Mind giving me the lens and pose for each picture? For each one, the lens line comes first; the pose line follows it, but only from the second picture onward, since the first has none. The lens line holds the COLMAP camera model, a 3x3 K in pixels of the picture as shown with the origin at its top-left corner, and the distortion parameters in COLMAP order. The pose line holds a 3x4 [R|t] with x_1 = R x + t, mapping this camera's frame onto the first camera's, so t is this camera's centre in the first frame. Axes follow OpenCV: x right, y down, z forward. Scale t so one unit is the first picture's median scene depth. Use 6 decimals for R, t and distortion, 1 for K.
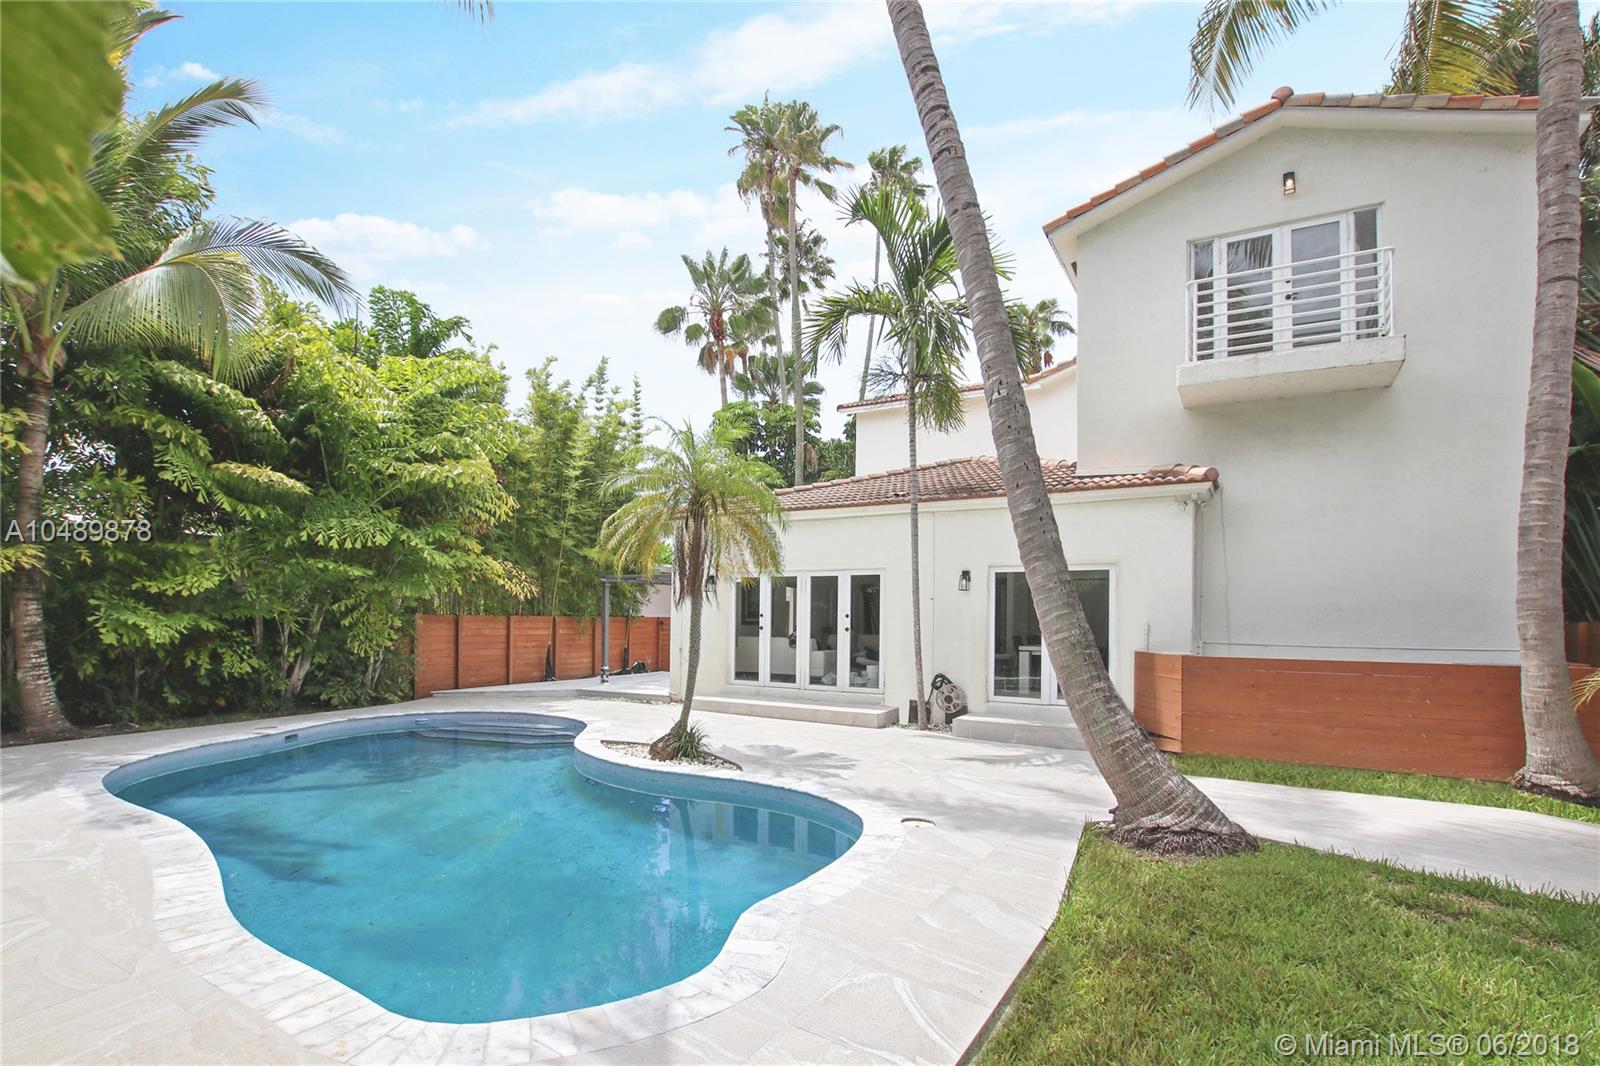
lens RADIAL K [[727.6, 0, 772.2], [0, 727.6, 594.7], [0, 0, 1]] dist [-0.030440, -0.000584]
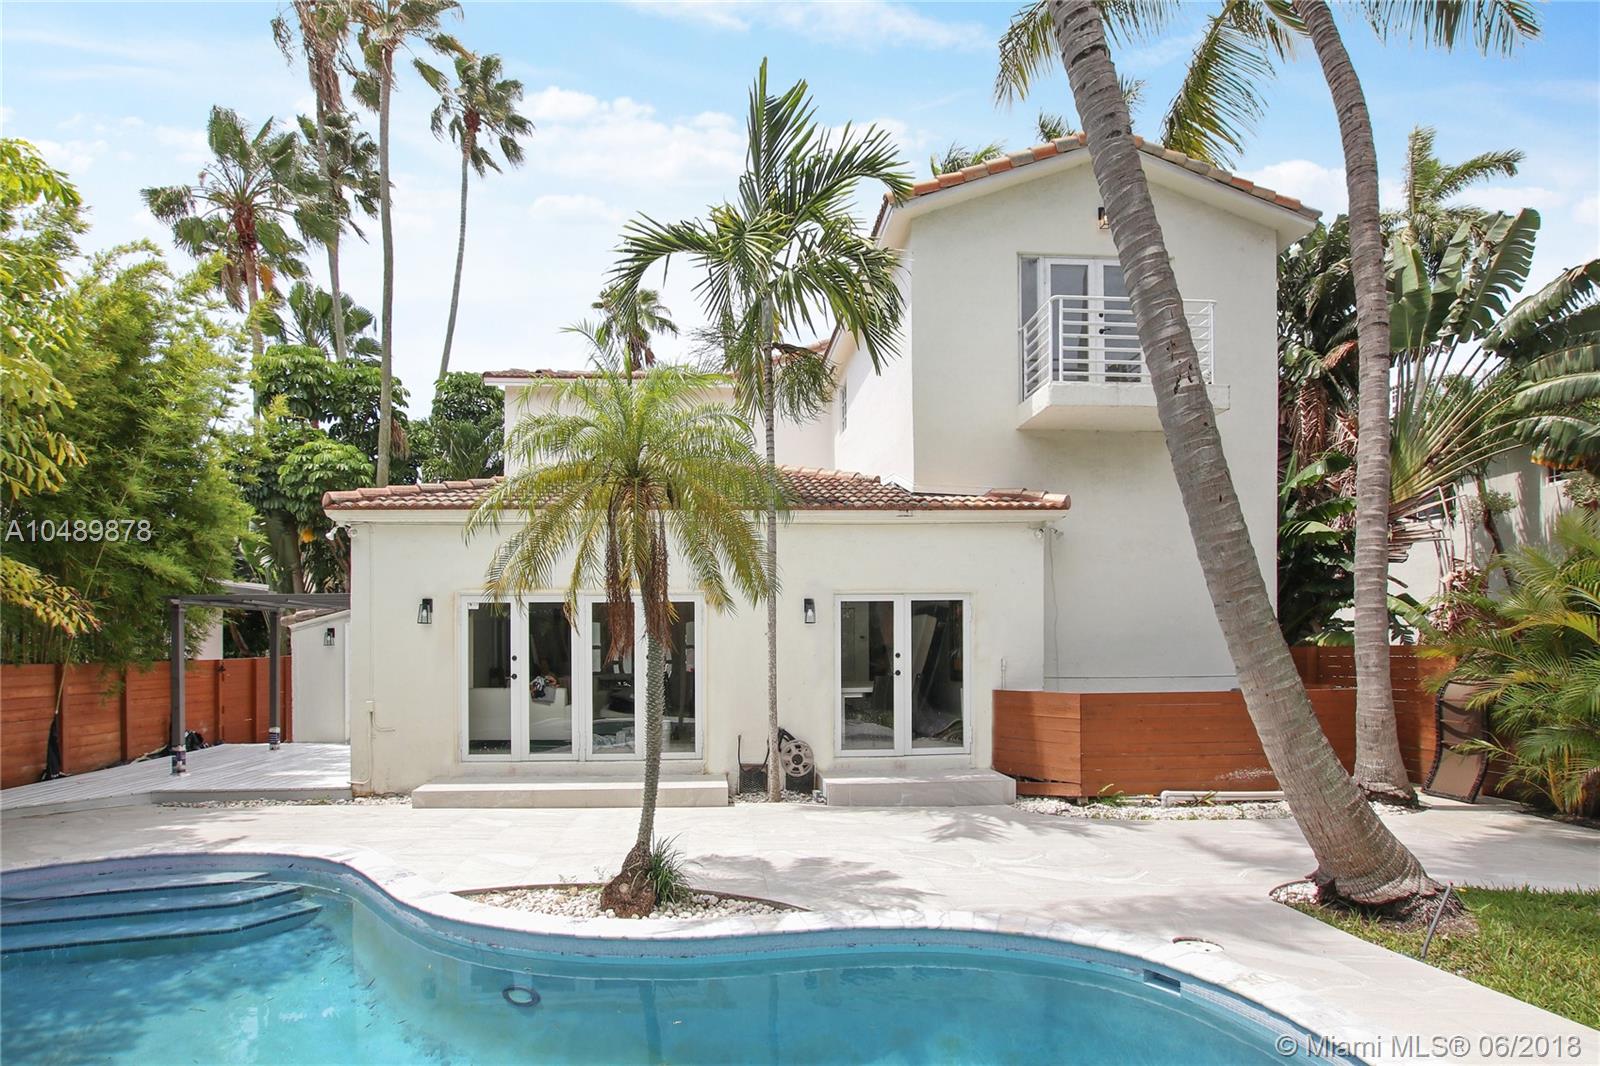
lens RADIAL K [[829.6, 0, 736.4], [0, 829.6, 634.0], [0, 0, 1]] dist [-0.033192, 0.000062]
pose [[0.835345, -0.008112, 0.549667, -0.331585], [-0.001717, 0.999848, 0.017365, -0.008840], [-0.549724, -0.015450, 0.835203, 0.291936]]
